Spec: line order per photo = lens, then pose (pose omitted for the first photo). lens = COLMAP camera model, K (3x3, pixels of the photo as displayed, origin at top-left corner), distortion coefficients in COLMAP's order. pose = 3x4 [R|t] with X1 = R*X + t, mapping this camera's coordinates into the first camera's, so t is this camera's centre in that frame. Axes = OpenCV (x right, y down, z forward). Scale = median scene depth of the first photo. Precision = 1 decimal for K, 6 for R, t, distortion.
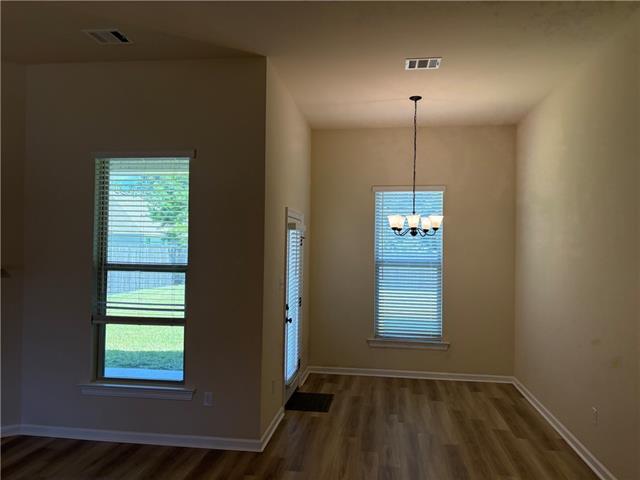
lens RADIAL K [[492.6, 0, 314.8], [0, 492.6, 243.9], [0, 0, 1]] dist [0.033637, -0.027491]
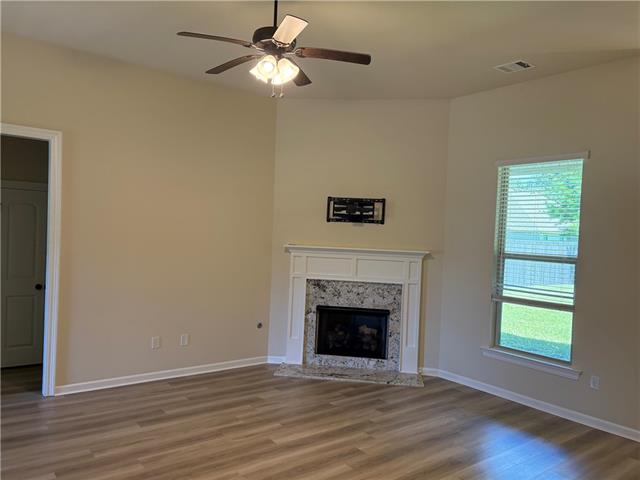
lens RADIAL K [[492.6, 0, 312.9], [0, 492.6, 245.8], [0, 0, 1]] dist [0.033637, -0.027491]
pose [[0.721170, 0.030844, -0.692071, 0.079434], [-0.023838, 0.999522, 0.019705, 0.009684], [0.692348, 0.002287, 0.721560, -0.199940]]
